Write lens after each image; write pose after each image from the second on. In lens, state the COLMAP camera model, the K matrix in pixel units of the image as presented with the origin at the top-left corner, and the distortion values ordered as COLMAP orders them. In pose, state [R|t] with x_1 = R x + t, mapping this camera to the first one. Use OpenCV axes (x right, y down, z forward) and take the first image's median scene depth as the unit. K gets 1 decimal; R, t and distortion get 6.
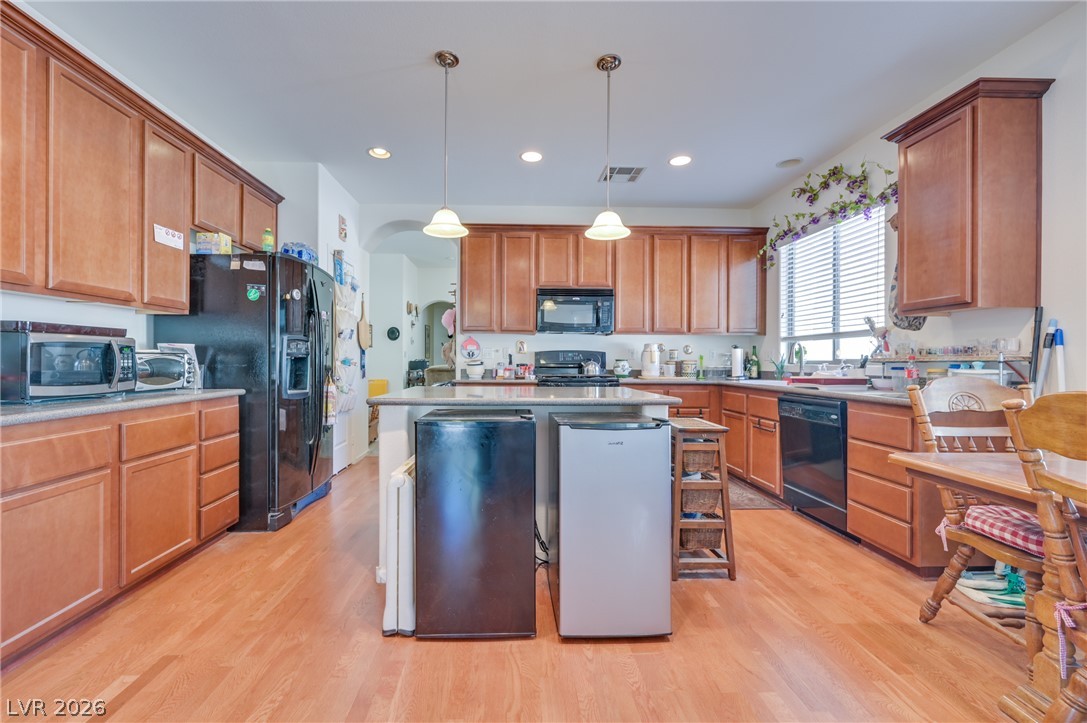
lens RADIAL K [[445.8, 0, 519.3], [0, 445.8, 361.0], [0, 0, 1]] dist [0.002076, -0.001432]
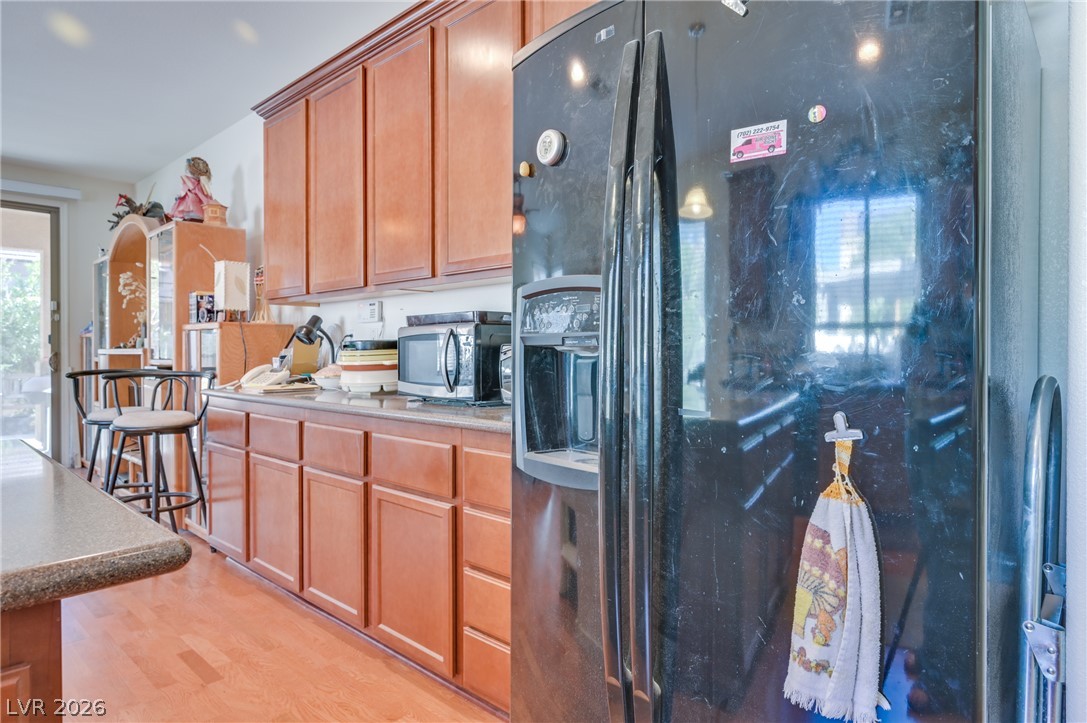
lens RADIAL K [[630.8, 0, 537.8], [0, 630.8, 356.0], [0, 0, 1]] dist [-0.005579, 0.002608]
pose [[-0.700577, -0.001833, -0.713574, -0.153411], [-0.006483, 0.999972, 0.003796, -0.003536], [0.713547, 0.007285, -0.700569, 1.103722]]
